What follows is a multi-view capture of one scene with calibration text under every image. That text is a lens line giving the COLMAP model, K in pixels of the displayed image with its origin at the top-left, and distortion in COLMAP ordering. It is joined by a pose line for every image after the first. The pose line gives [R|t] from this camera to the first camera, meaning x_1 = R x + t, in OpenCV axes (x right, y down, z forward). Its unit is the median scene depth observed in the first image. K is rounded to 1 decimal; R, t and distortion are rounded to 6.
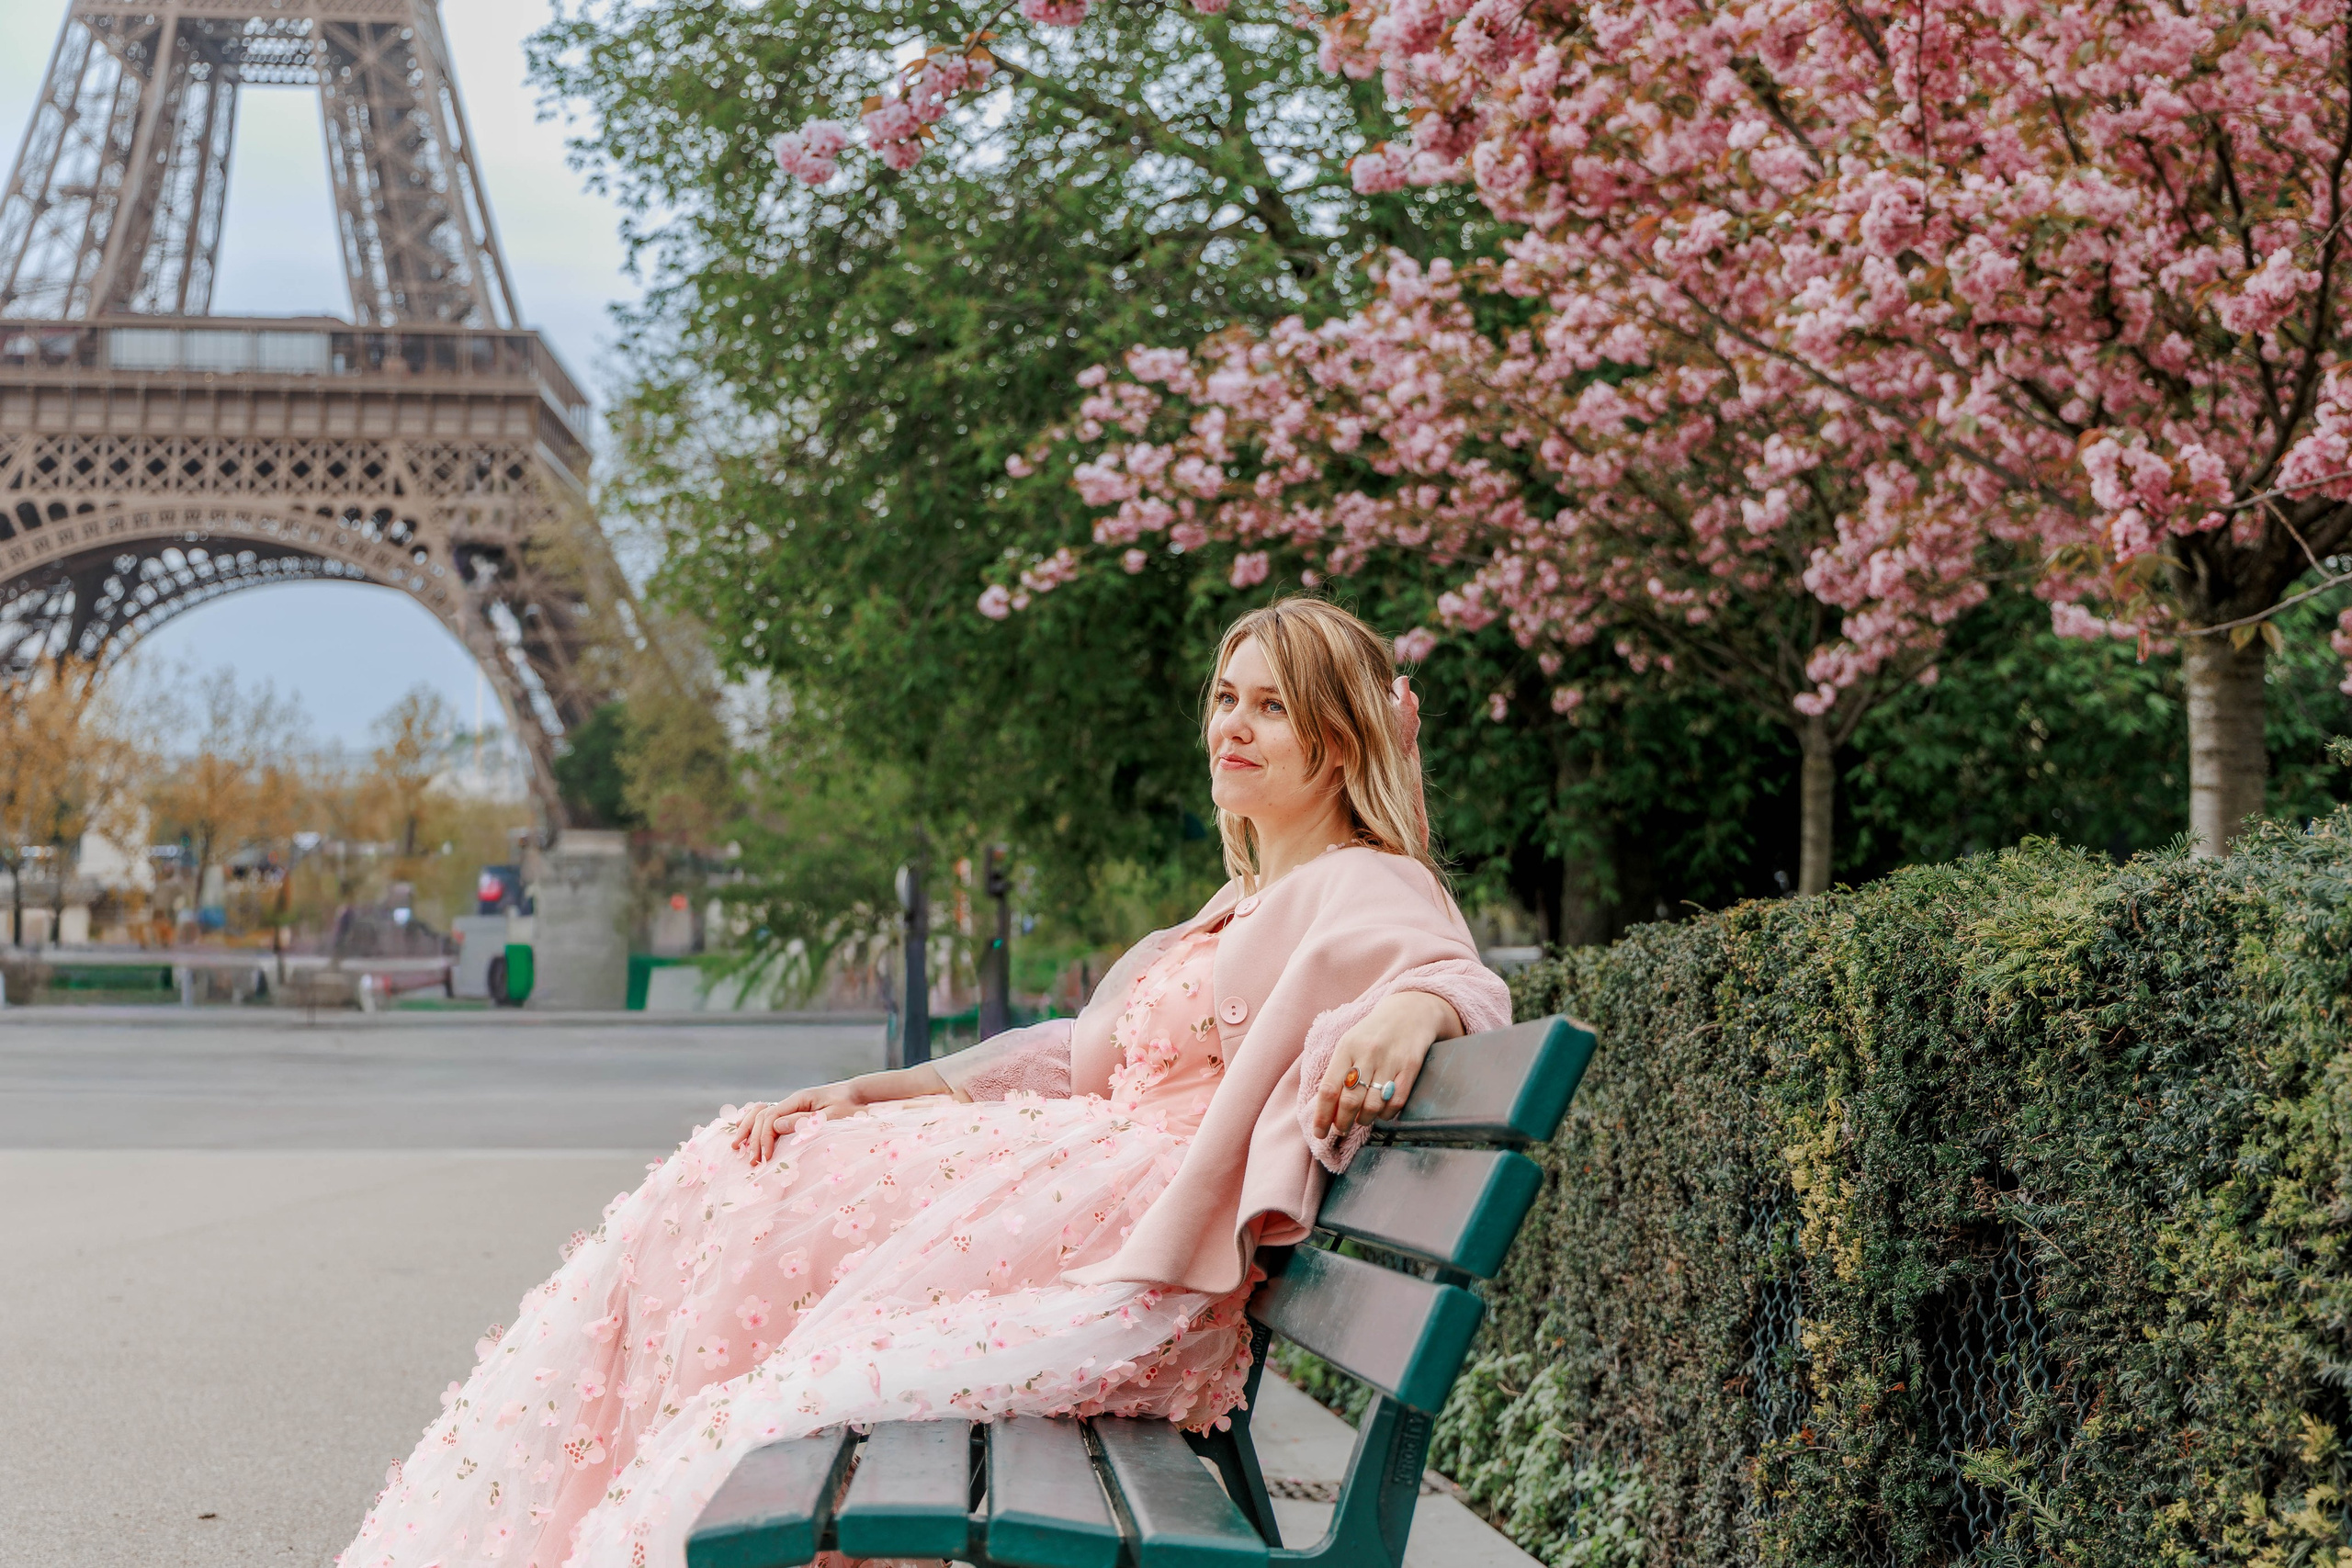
lens RADIAL K [[3565.2, 0, 1188.5], [0, 3565.2, 782.4], [0, 0, 1]] dist [0.028500, 0.033203]
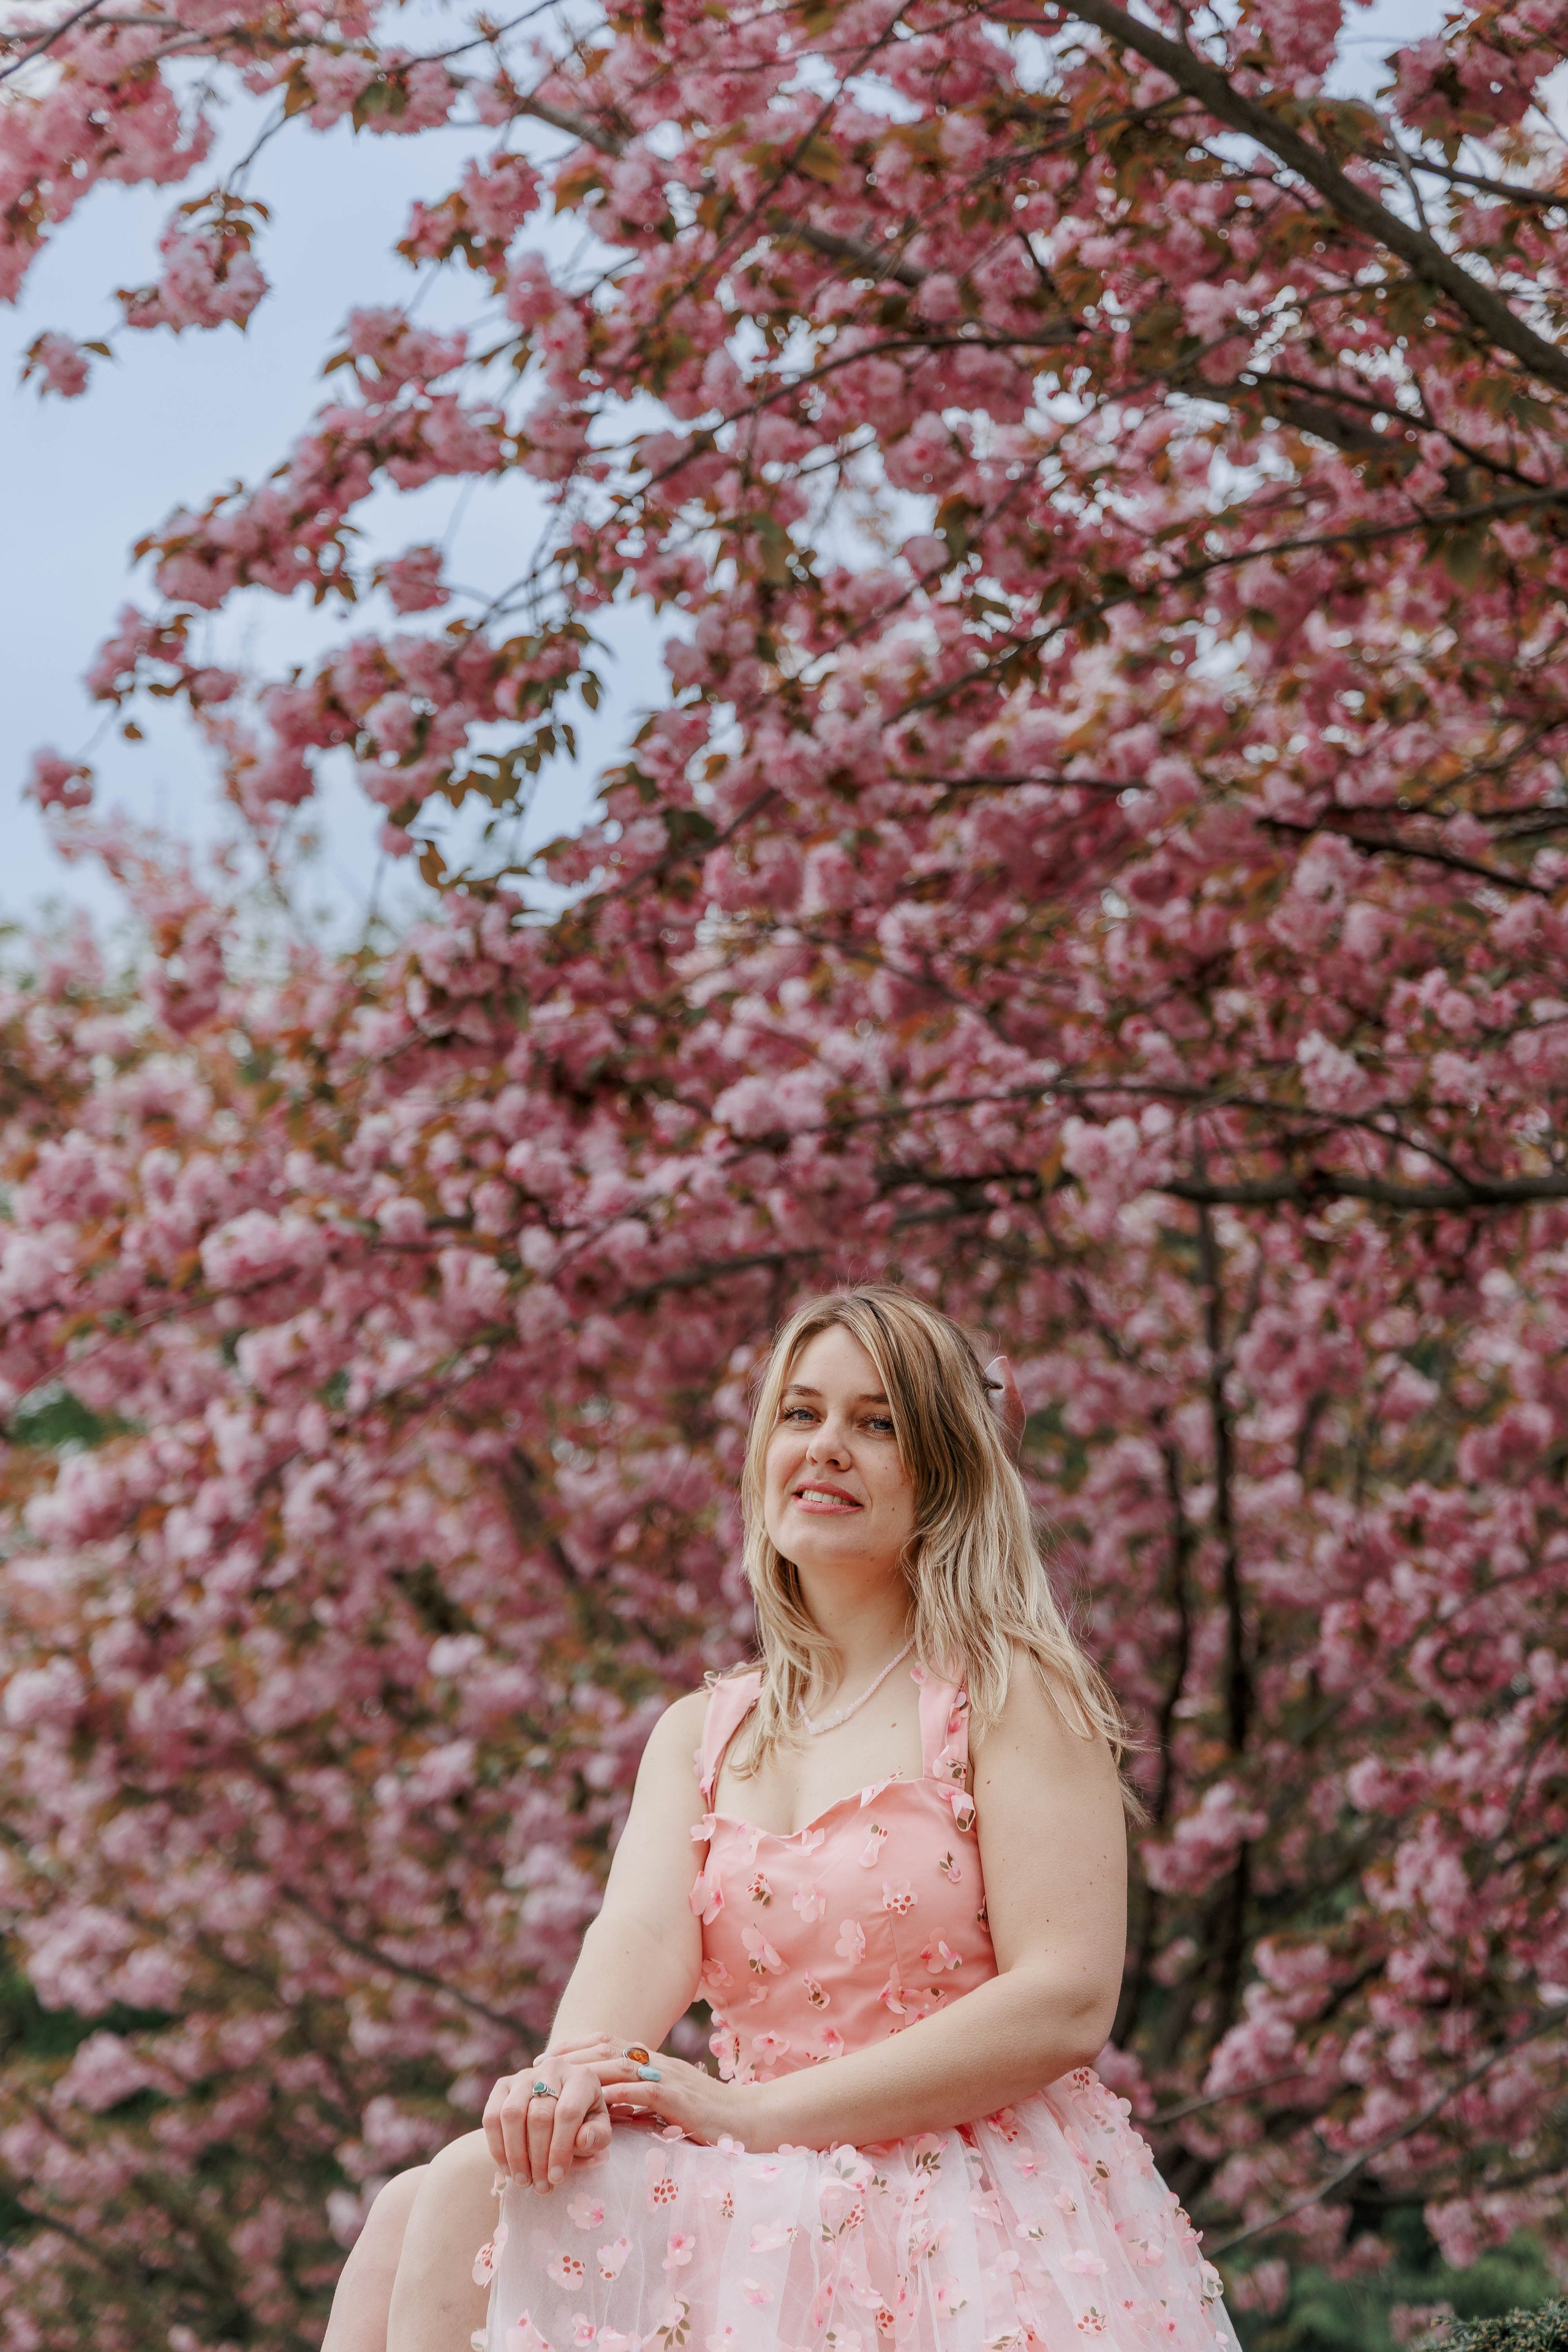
lens RADIAL K [[5552.7, 0, 778.2], [0, 5552.7, 1111.6], [0, 0, 1]] dist [0.059686, 0.012299]
pose [[0.959742, 0.033893, 0.278832, -0.062427], [0.047401, 0.958912, -0.279715, 0.022312], [-0.276855, 0.281671, 0.918702, -0.077072]]
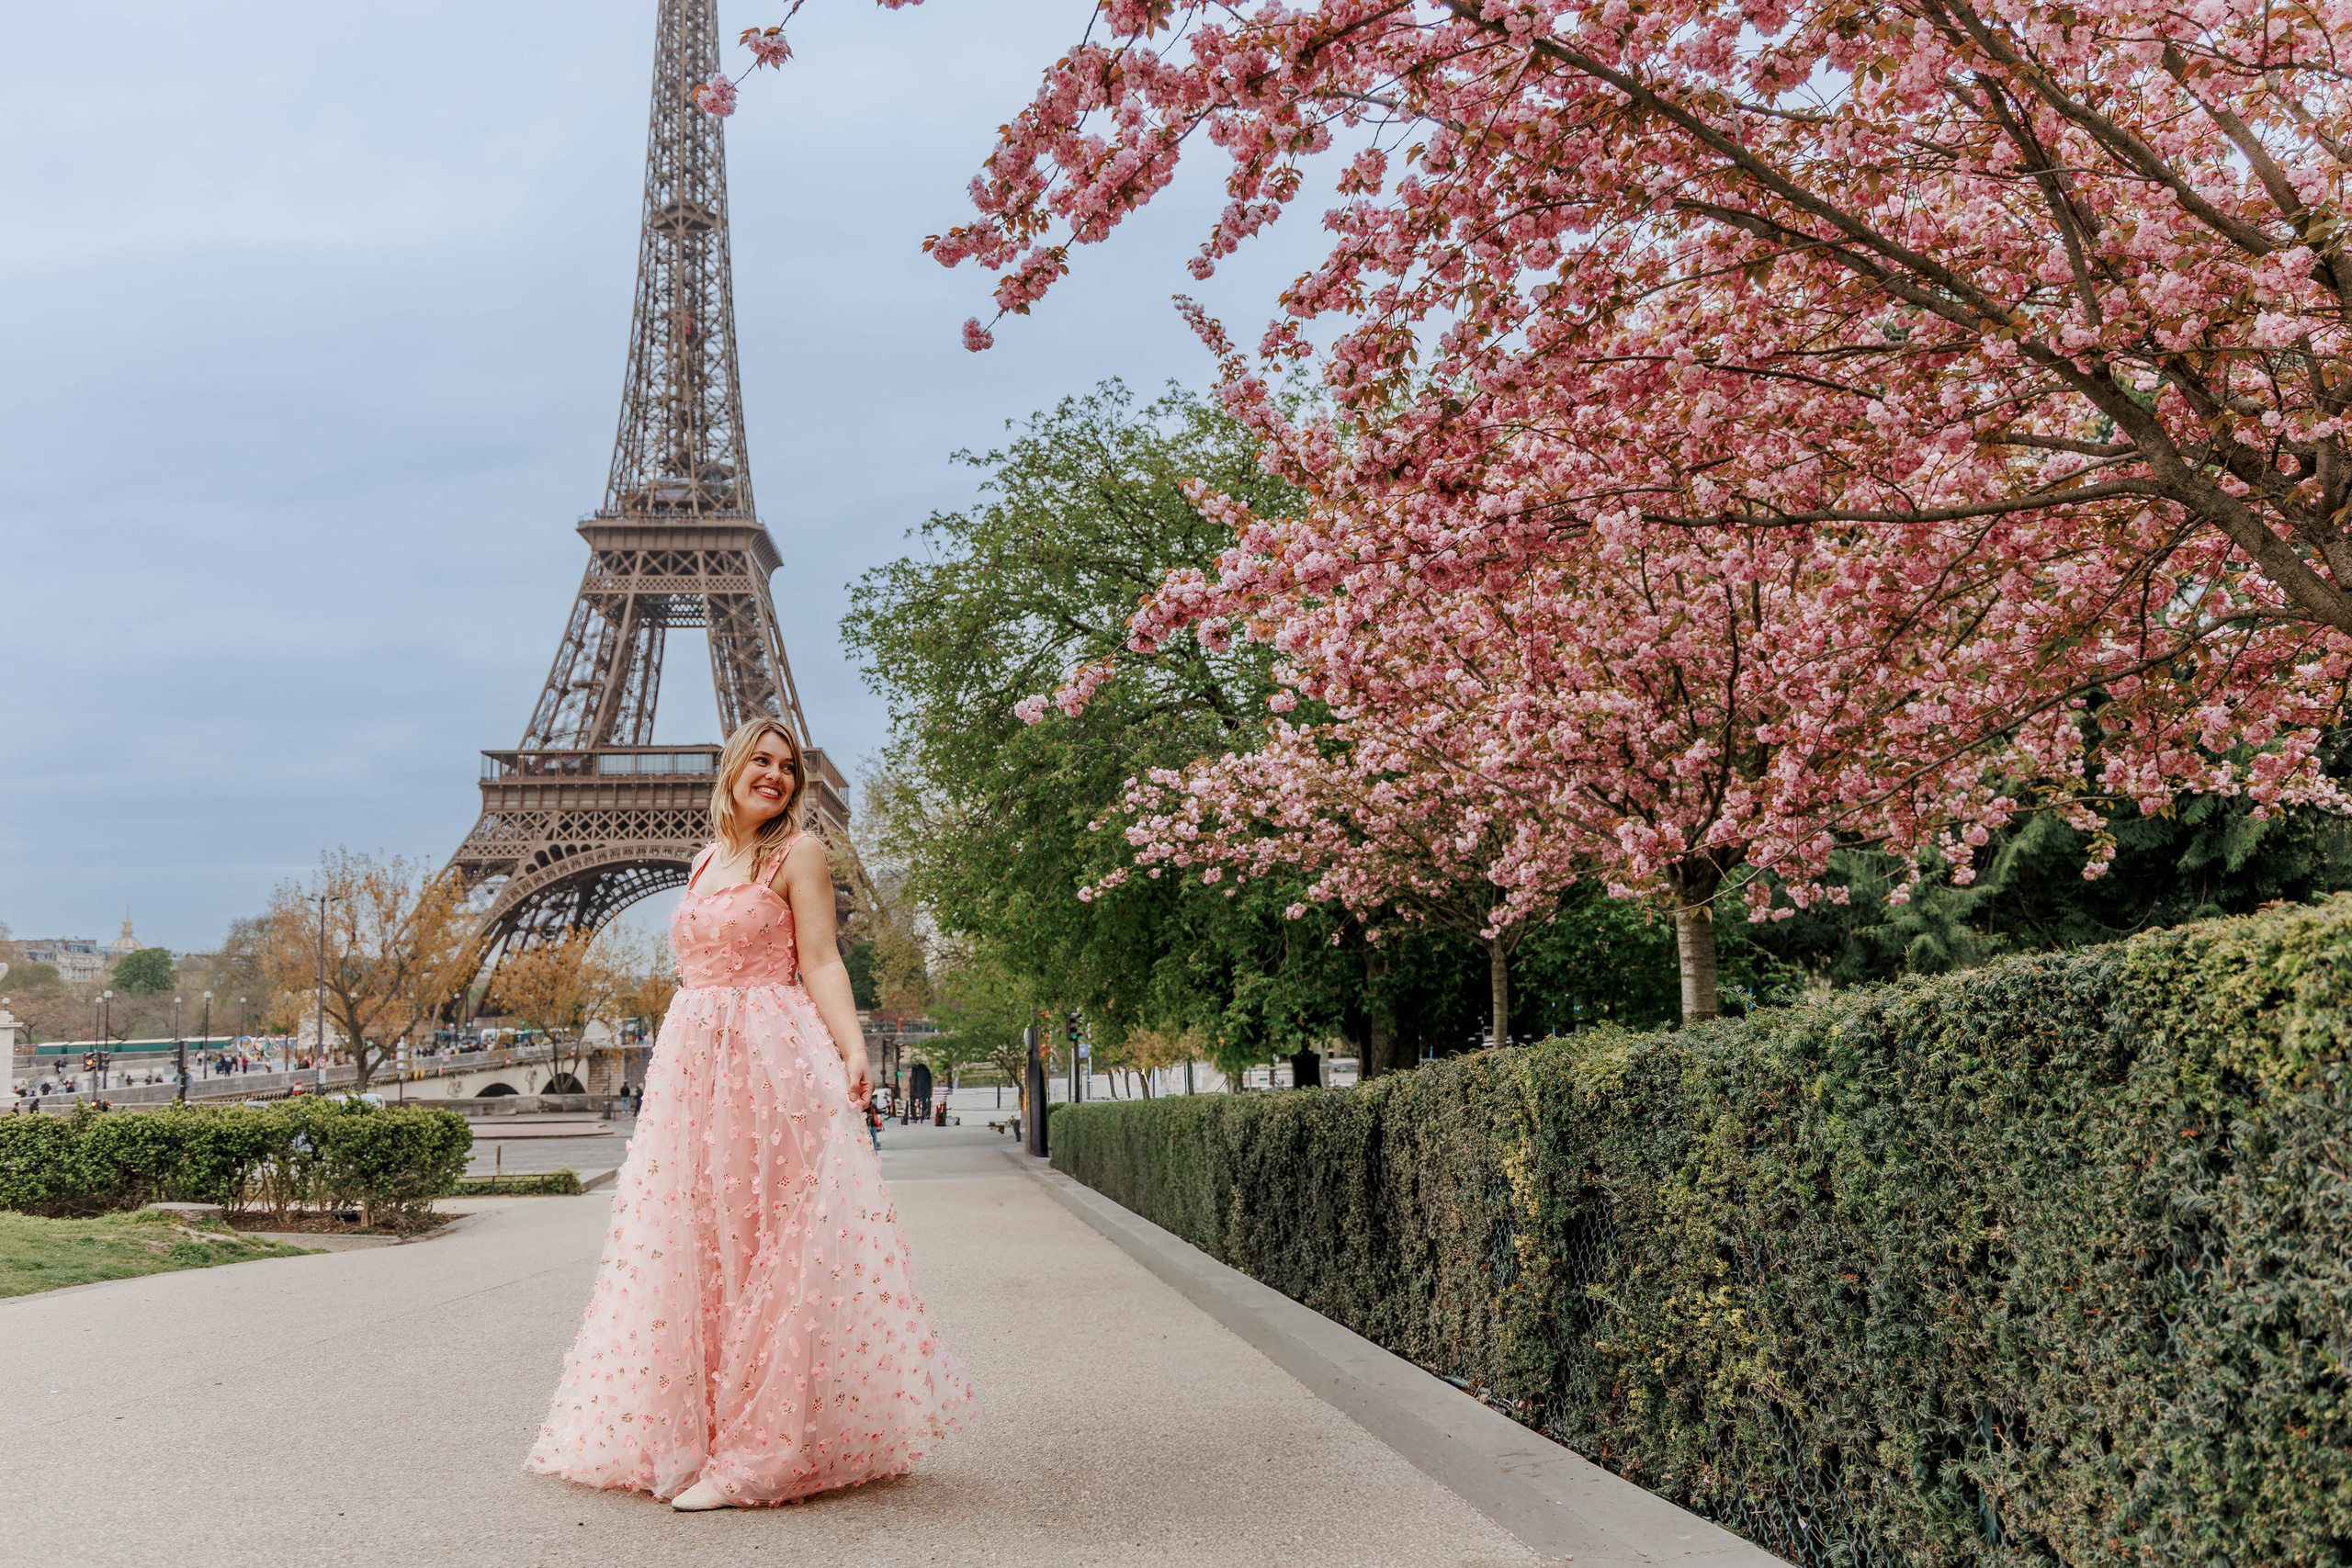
lens RADIAL K [[1873.1, 0, 1190.6], [0, 1873.1, 774.6], [0, 0, 1]] dist [-0.002283, 0.002485]
pose [[0.999444, -0.028351, 0.017568, -0.012371], [0.030045, 0.994005, -0.105127, -0.005994], [-0.014482, 0.105596, 0.994304, -0.057417]]
